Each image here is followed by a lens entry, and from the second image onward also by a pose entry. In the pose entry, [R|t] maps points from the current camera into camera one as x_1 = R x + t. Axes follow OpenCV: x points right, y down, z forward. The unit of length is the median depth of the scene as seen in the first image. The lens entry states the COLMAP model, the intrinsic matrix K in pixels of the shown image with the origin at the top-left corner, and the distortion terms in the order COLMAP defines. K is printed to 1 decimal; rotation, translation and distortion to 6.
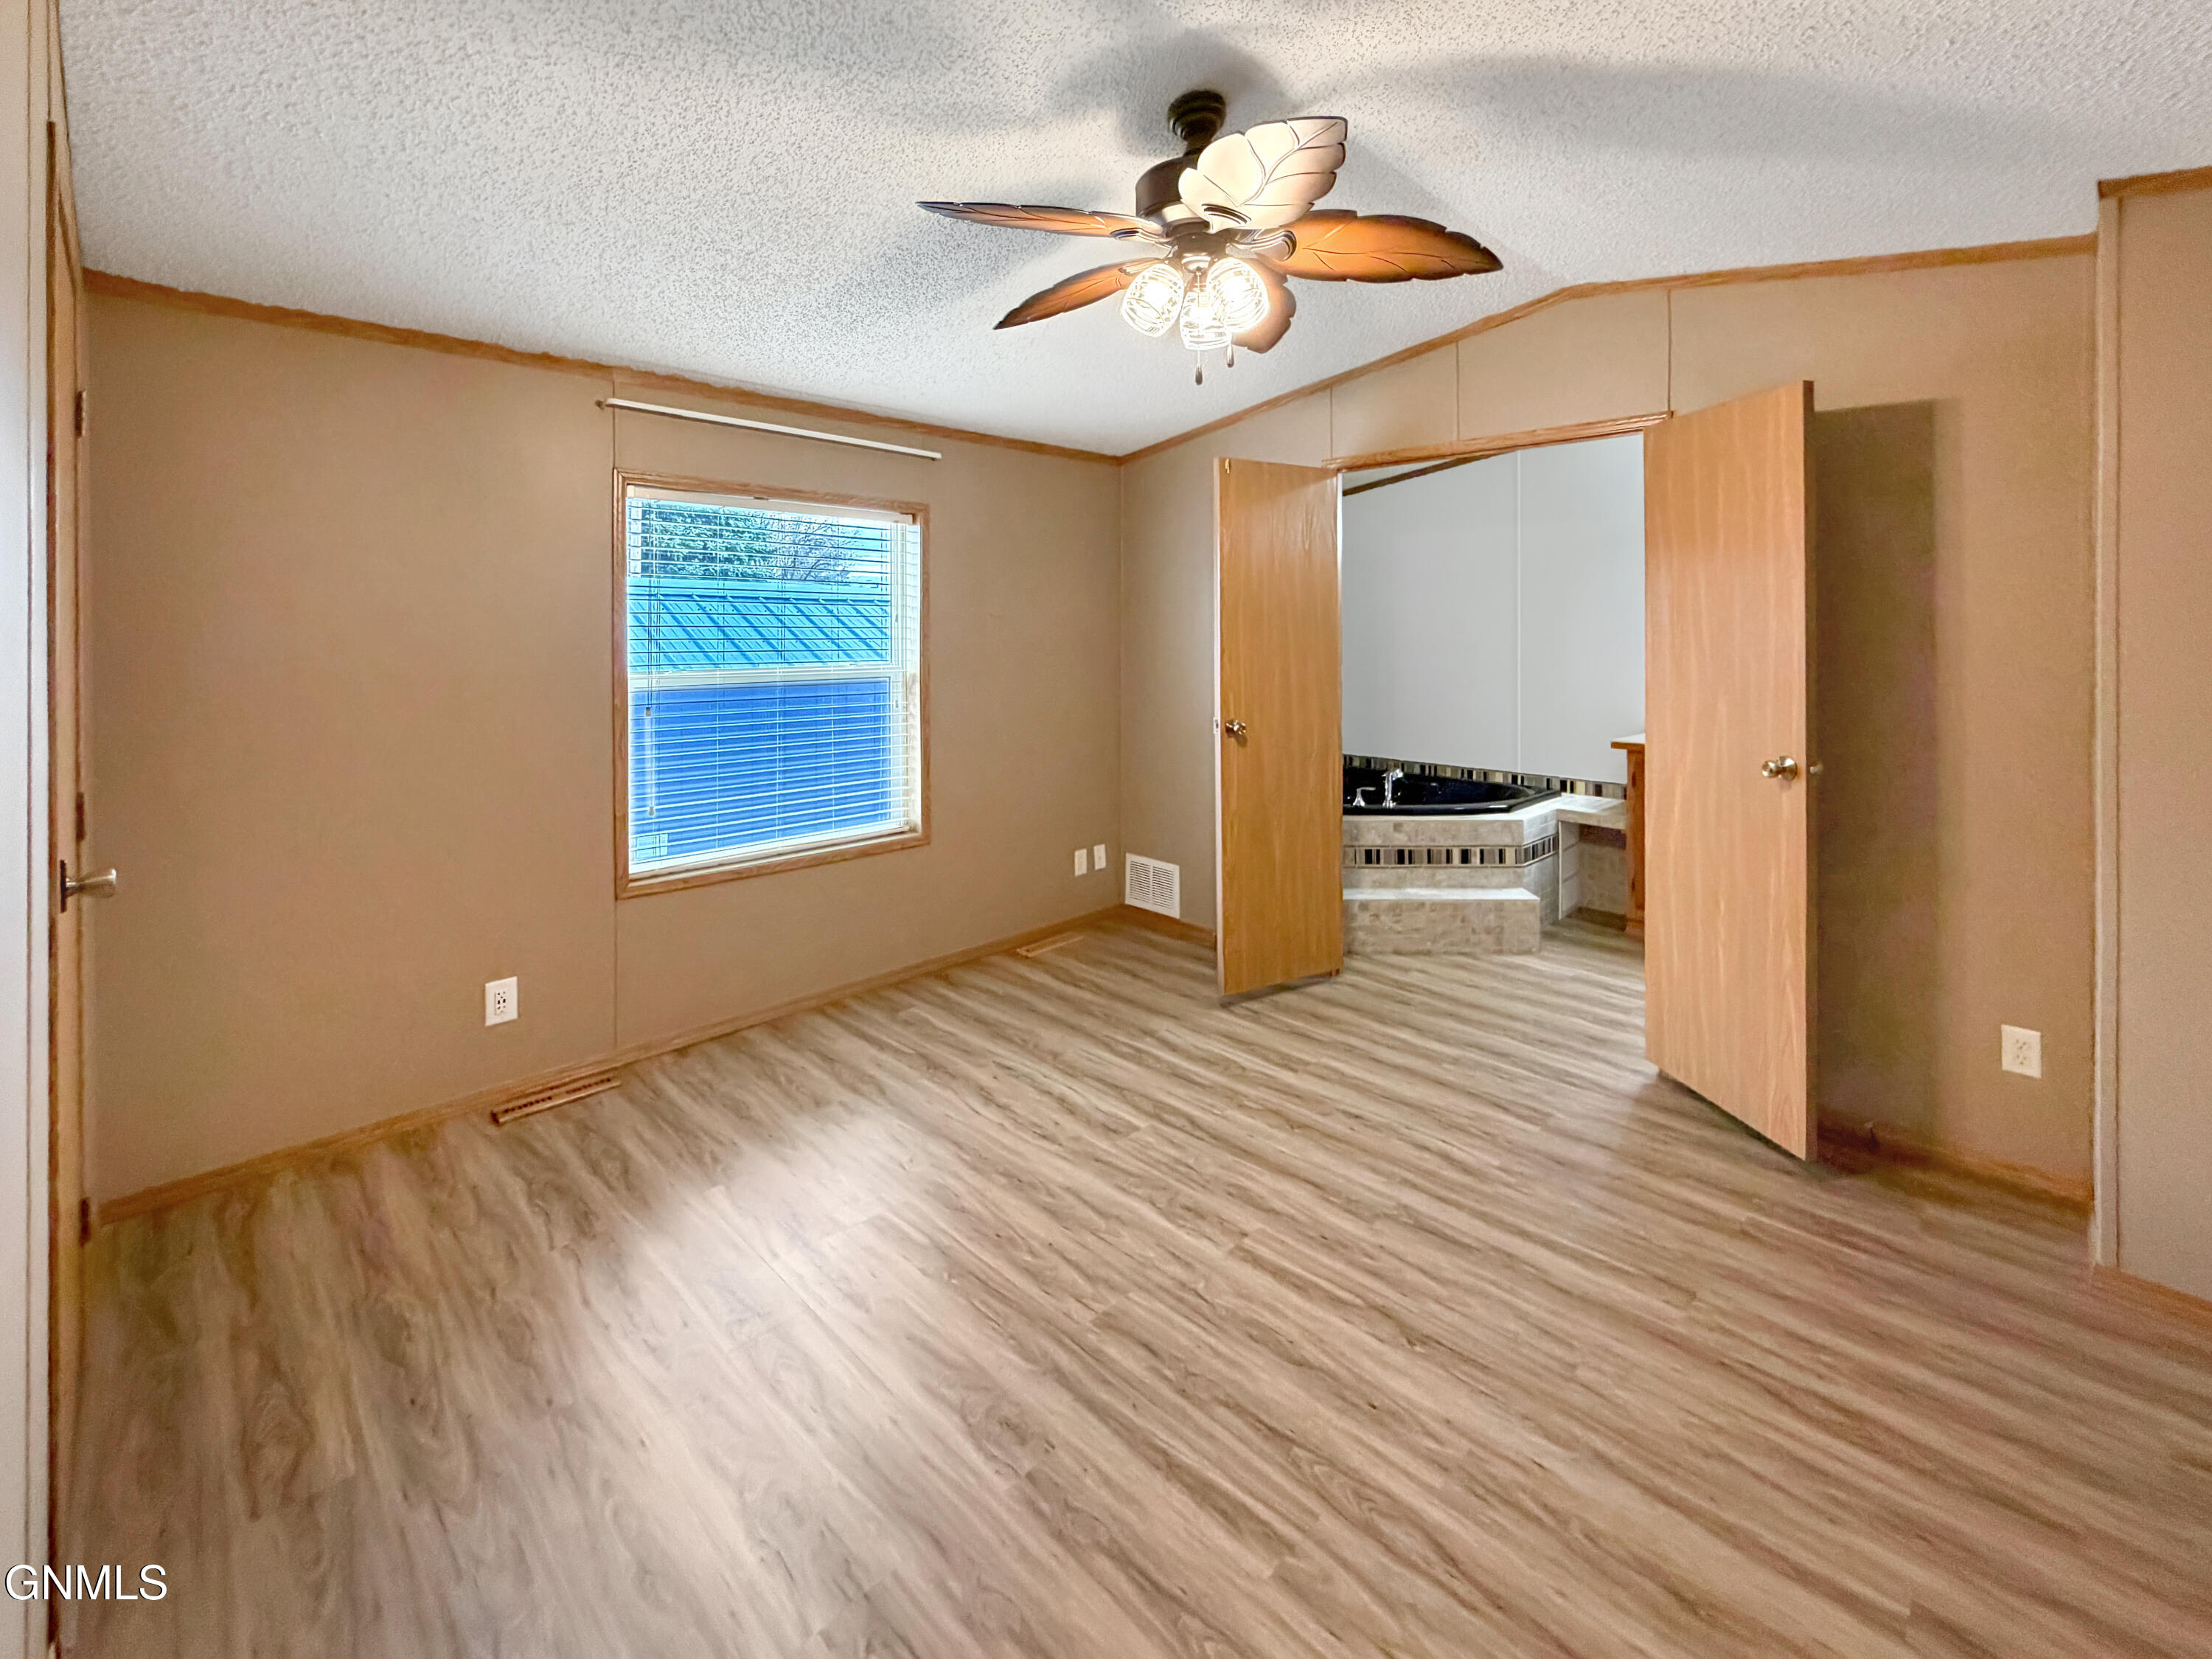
lens RADIAL K [[899.3, 0, 1197.0], [0, 899.3, 631.5], [0, 0, 1]] dist [-0.000567, 0.000282]
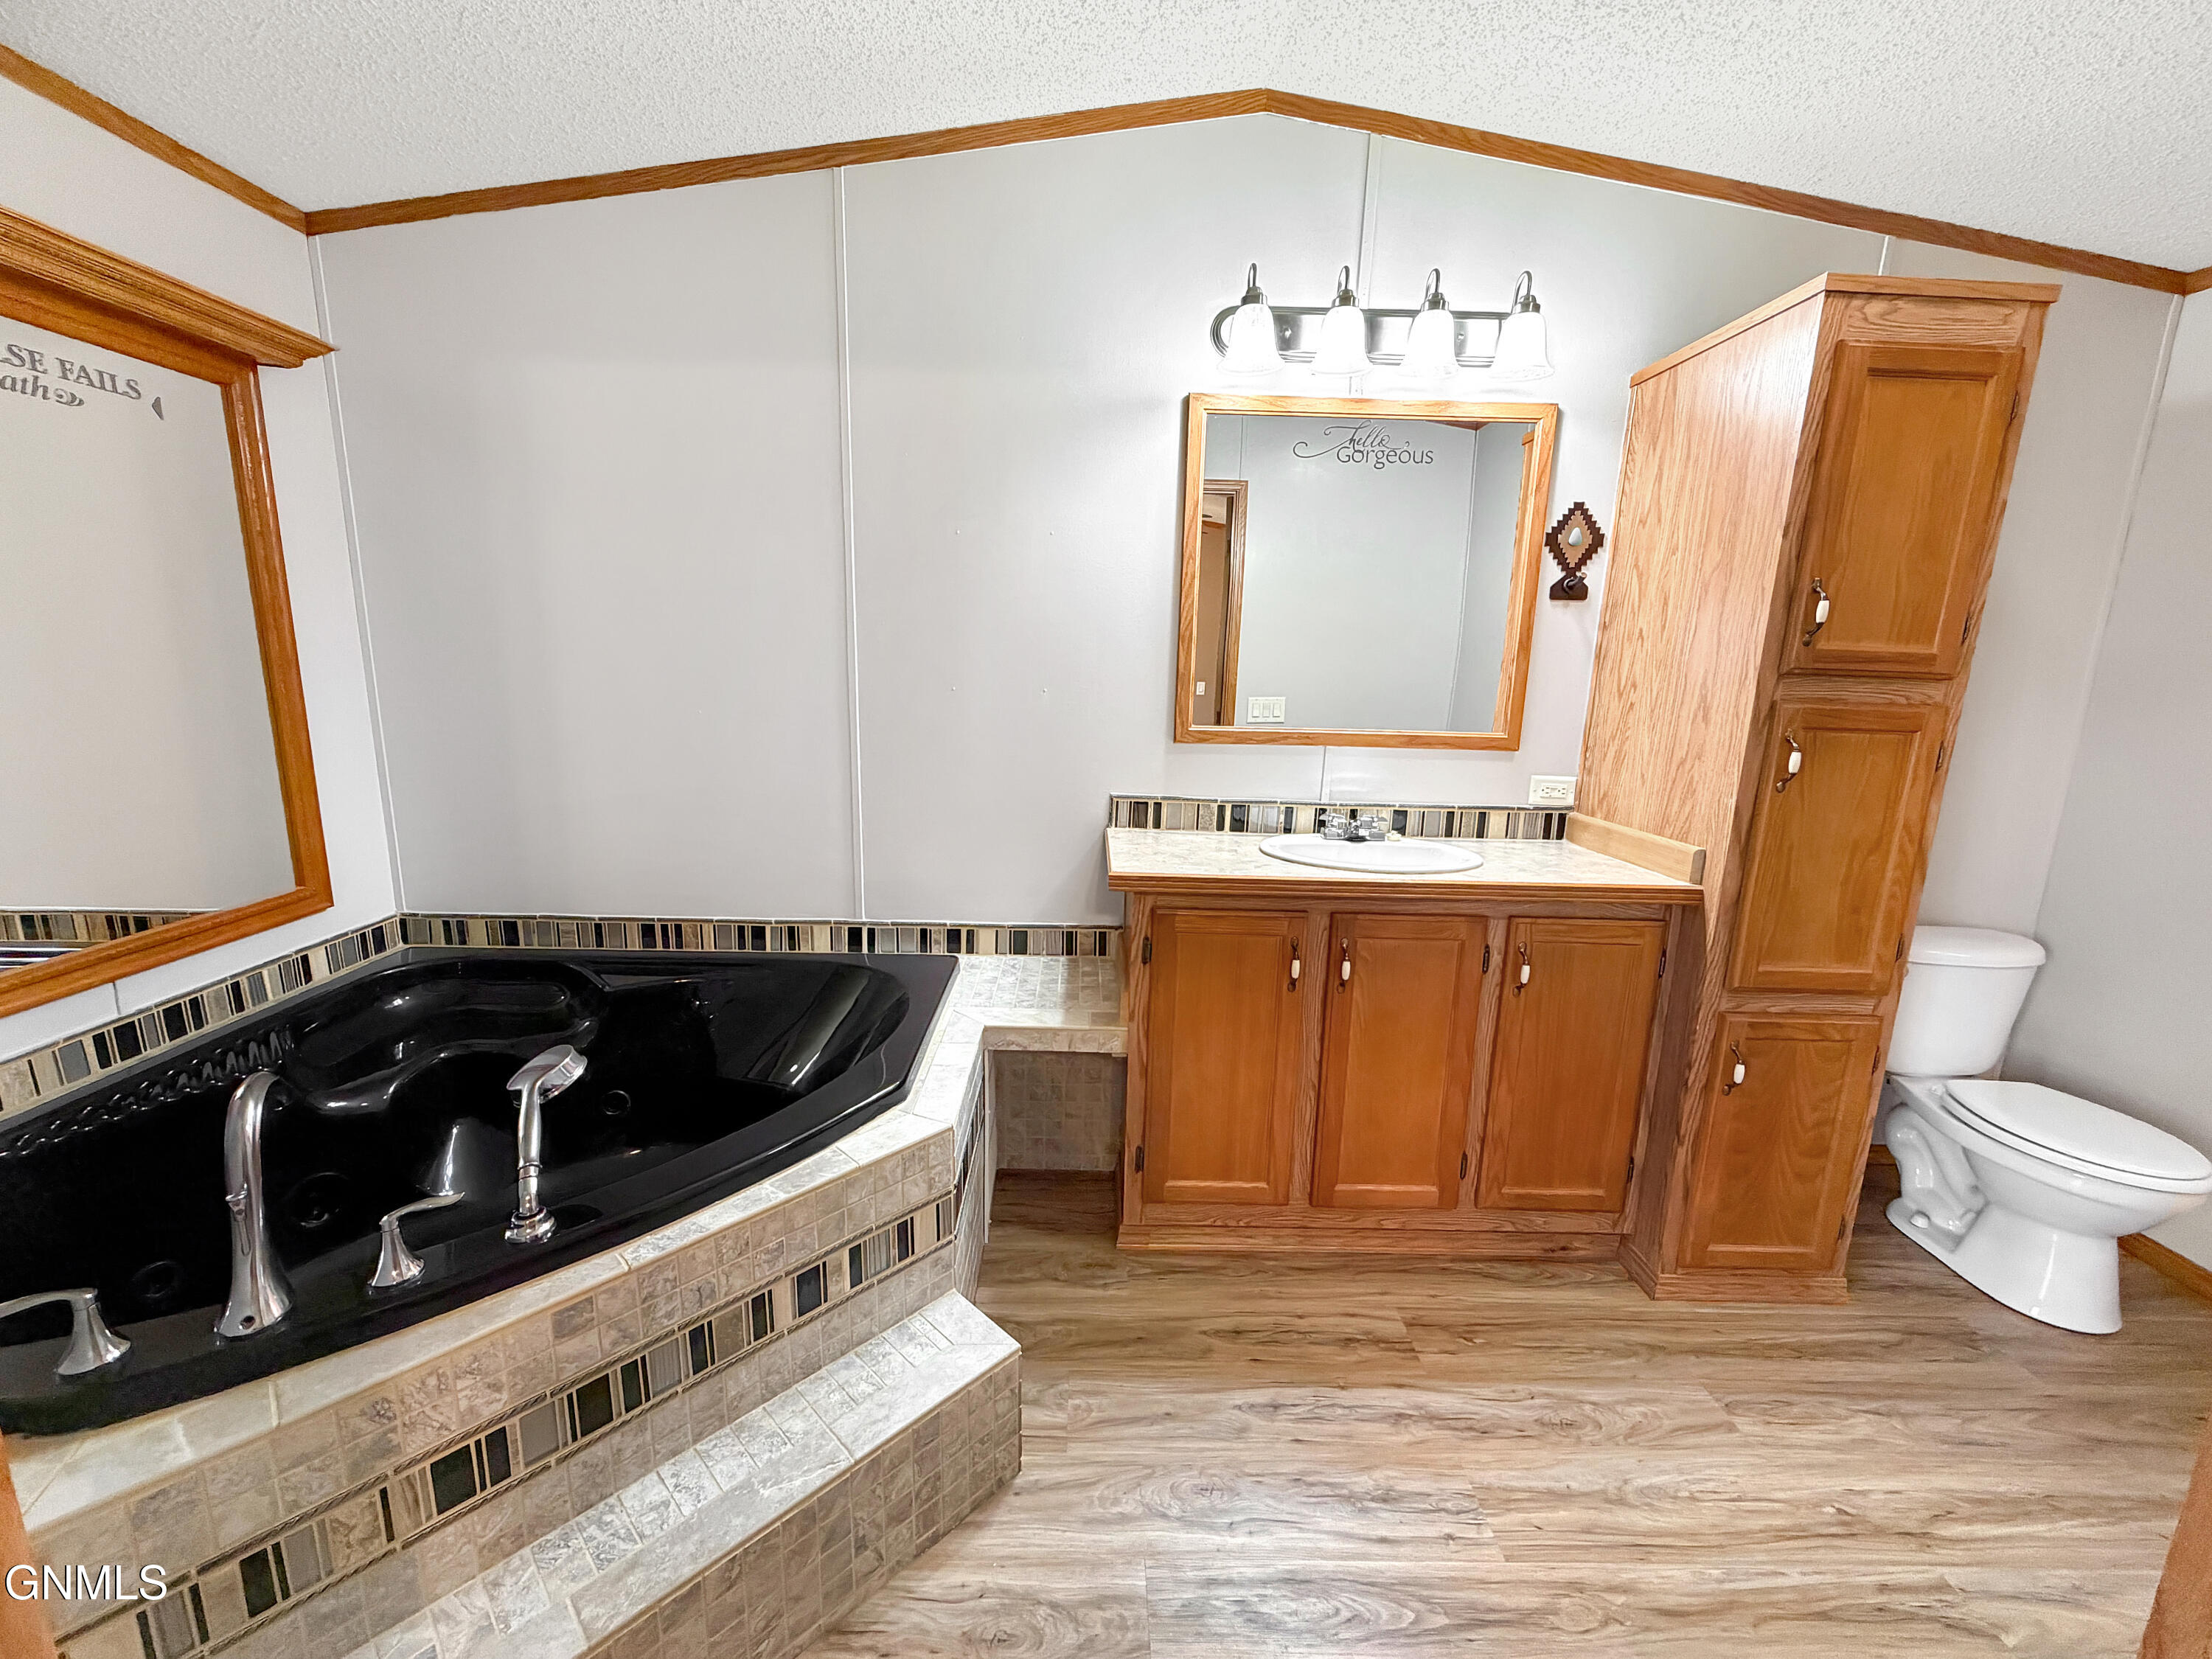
lens RADIAL K [[899.3, 0, 1092.5], [0, 899.3, 832.8], [0, 0, 1]] dist [-0.000567, 0.000282]
pose [[0.750819, -0.104202, 0.652236, 0.178155], [-0.031483, 0.980709, 0.192920, 0.018123], [-0.659757, -0.165382, 0.733055, 0.717909]]
